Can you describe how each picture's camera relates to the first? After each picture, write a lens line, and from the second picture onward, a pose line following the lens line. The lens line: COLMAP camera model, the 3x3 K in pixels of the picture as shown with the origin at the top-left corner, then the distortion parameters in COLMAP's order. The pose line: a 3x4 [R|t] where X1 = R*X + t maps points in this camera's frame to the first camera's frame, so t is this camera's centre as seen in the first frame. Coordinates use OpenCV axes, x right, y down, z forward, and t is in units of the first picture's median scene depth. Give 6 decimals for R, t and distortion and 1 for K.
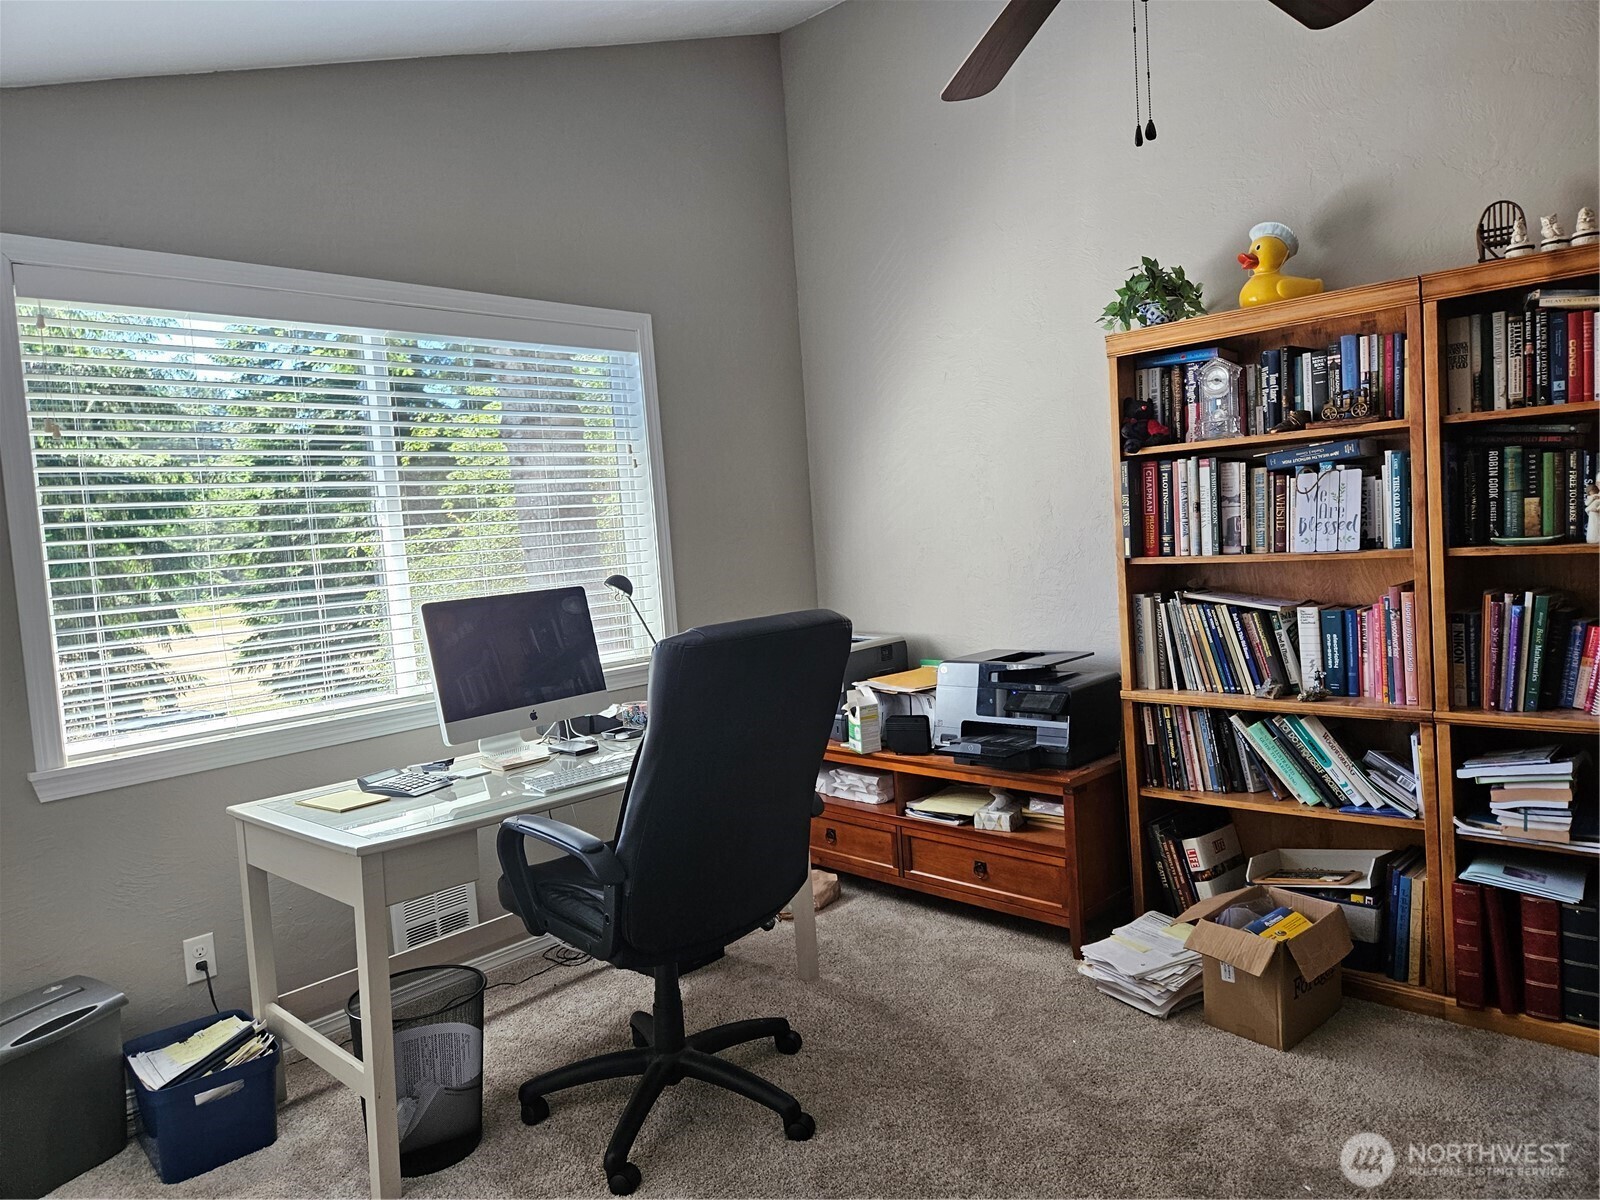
lens RADIAL K [[1065.5, 0, 800.0], [0, 1065.5, 600.0], [0, 0, 1]] dist [0.003055, -0.000216]
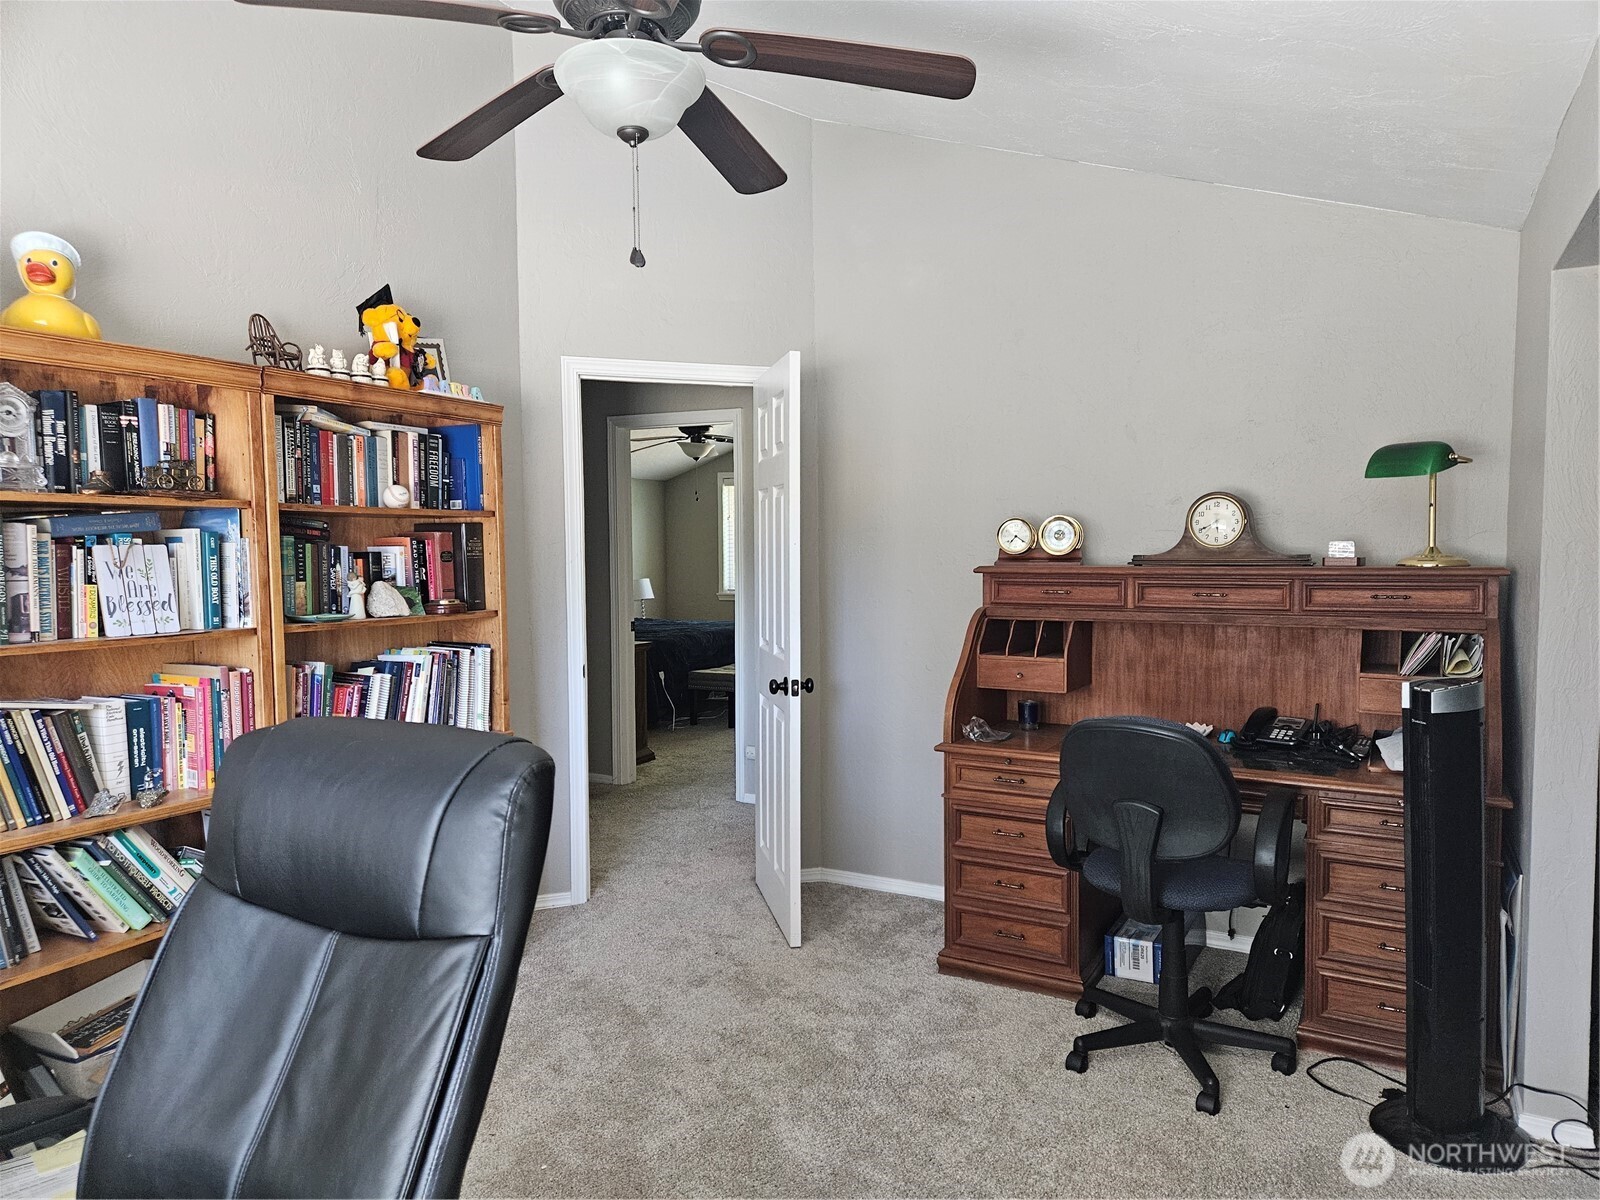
lens RADIAL K [[1092.7, 0, 800.0], [0, 1092.7, 600.0], [0, 0, 1]] dist [0.019637, -0.003816]
pose [[-0.265648, 0.020900, 0.963844, -0.527209], [0.086940, 0.996211, 0.002360, -0.028319], [-0.960142, 0.084424, -0.266459, 0.705931]]
